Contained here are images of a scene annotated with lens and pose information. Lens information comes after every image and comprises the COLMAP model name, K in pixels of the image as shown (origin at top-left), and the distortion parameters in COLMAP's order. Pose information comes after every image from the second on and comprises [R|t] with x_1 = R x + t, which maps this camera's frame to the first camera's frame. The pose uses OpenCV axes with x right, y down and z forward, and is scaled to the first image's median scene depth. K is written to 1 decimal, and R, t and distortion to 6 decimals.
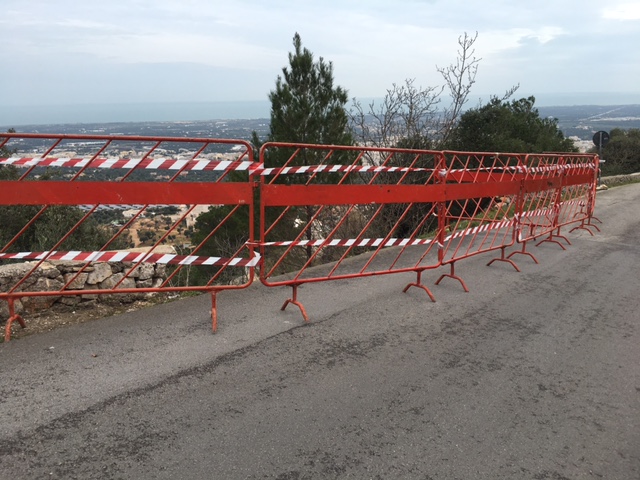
lens RADIAL K [[542.2, 0, 319.3], [0, 542.2, 242.7], [0, 0, 1]] dist [0.074812, -0.111943]
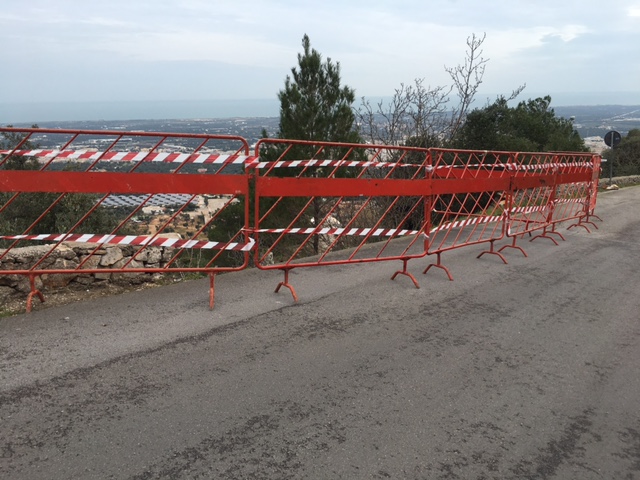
lens RADIAL K [[542.2, 0, 319.3], [0, 542.2, 242.7], [0, 0, 1]] dist [0.074812, -0.111943]
pose [[0.999418, 0.013434, -0.031354, 0.049707], [-0.013339, 0.999906, 0.003229, 0.018426], [0.031395, -0.002809, 0.999503, -0.085787]]
